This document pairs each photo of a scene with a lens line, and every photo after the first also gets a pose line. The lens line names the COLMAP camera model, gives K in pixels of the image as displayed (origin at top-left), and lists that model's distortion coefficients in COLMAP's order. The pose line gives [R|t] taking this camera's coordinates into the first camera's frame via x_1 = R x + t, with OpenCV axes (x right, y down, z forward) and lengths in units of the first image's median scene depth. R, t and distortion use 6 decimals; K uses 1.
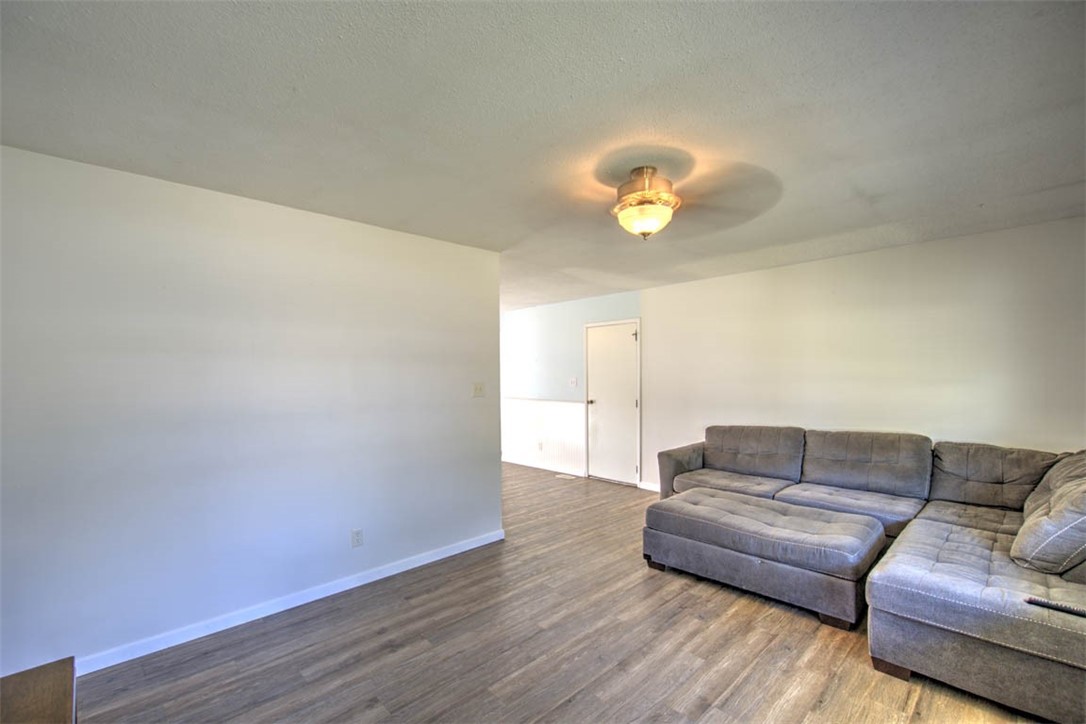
lens RADIAL K [[464.9, 0, 541.0], [0, 464.9, 370.7], [0, 0, 1]] dist [0.007788, -0.003474]
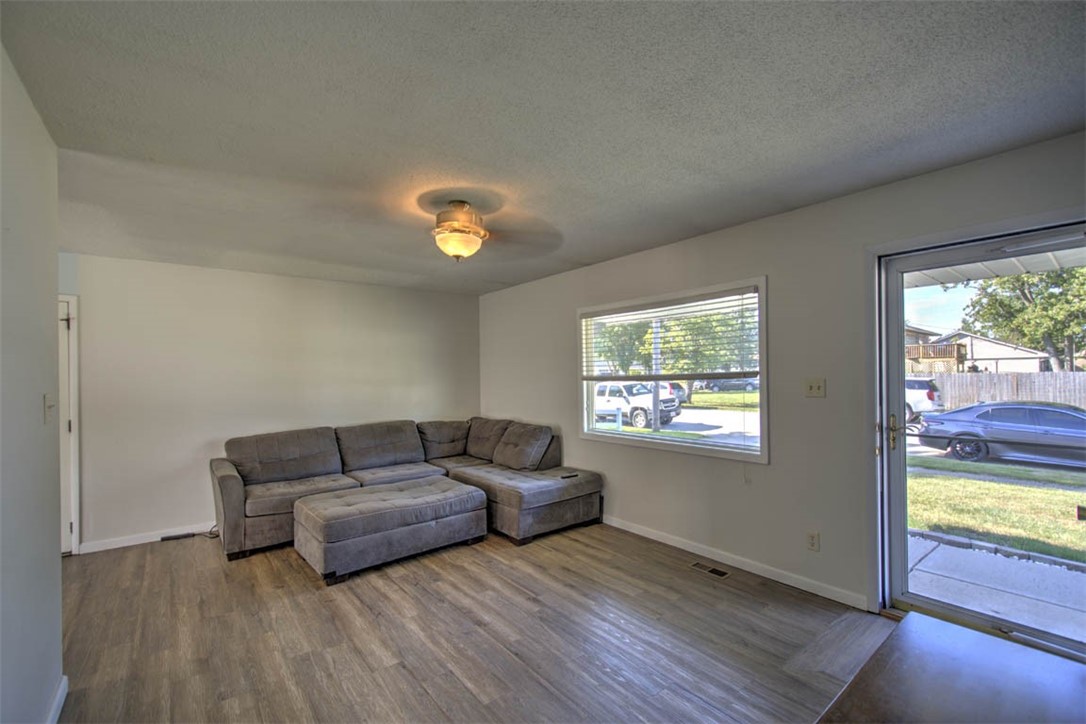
lens RADIAL K [[464.9, 0, 542.0], [0, 464.9, 370.5], [0, 0, 1]] dist [0.007788, -0.003474]
pose [[0.089554, 0.015565, 0.995860, -0.769822], [0.002425, 0.999872, -0.015846, 0.008688], [-0.995979, 0.003834, 0.089505, 0.572770]]
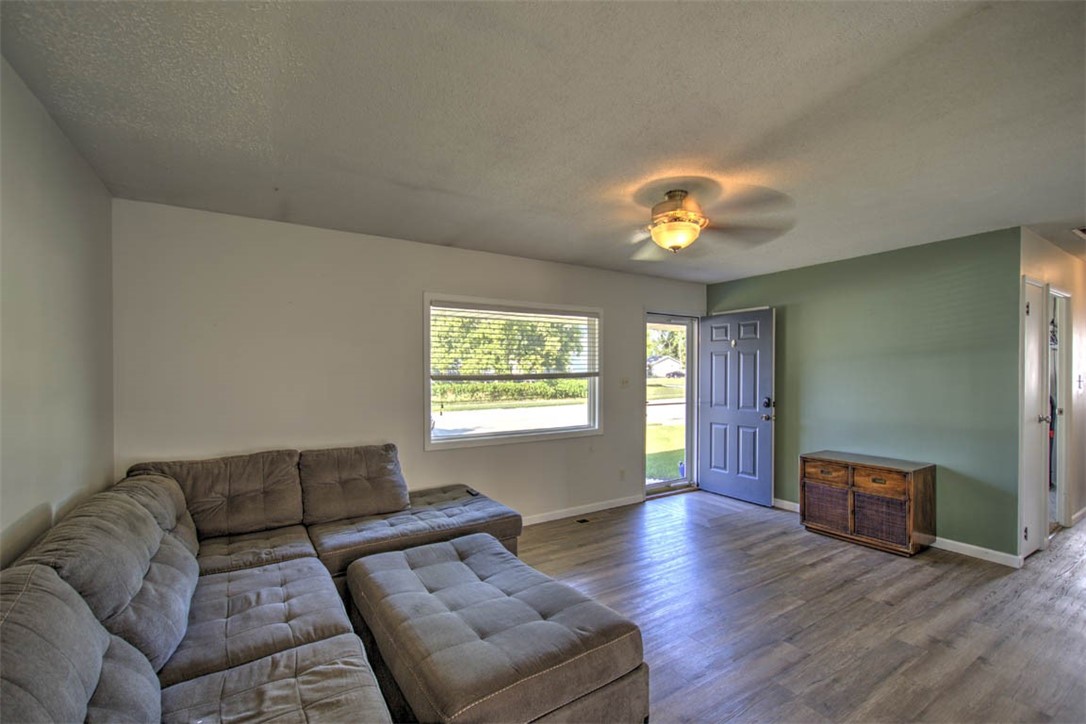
lens RADIAL K [[464.9, 0, 536.2], [0, 464.9, 379.1], [0, 0, 1]] dist [0.007788, -0.003474]
pose [[-0.980080, 0.006481, 0.198499, 0.279626], [0.007287, 0.999968, 0.003331, 0.011803], [-0.198471, 0.004711, -0.980095, 1.802351]]
